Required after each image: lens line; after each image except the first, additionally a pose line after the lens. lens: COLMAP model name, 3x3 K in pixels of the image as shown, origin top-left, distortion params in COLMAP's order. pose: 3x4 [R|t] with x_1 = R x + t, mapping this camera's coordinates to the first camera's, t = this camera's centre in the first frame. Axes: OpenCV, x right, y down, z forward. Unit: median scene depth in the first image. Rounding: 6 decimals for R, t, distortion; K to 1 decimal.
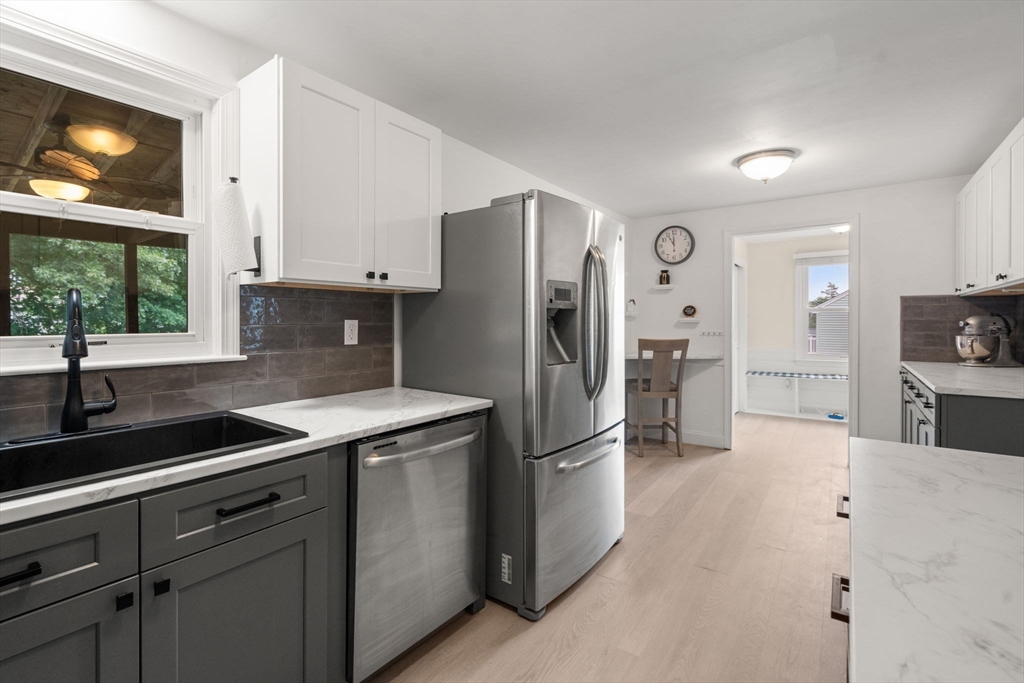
lens RADIAL K [[455.7, 0, 509.8], [0, 455.7, 324.8], [0, 0, 1]] dist [-0.000047, 0.000659]
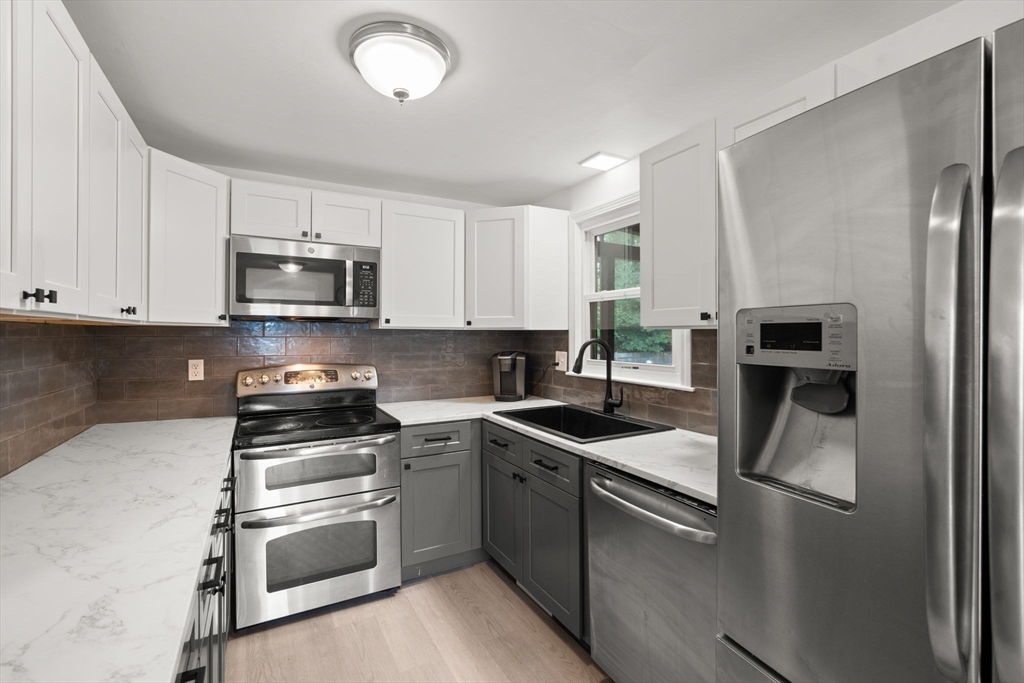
lens RADIAL K [[455.0, 0, 507.7], [0, 455.0, 334.0], [0, 0, 1]] dist [0.000238, 0.000136]
pose [[-0.415599, 0.001333, -0.909547, 0.821467], [-0.009683, 0.999936, 0.005889, -0.088727], [0.909496, 0.011255, -0.415560, 1.210240]]
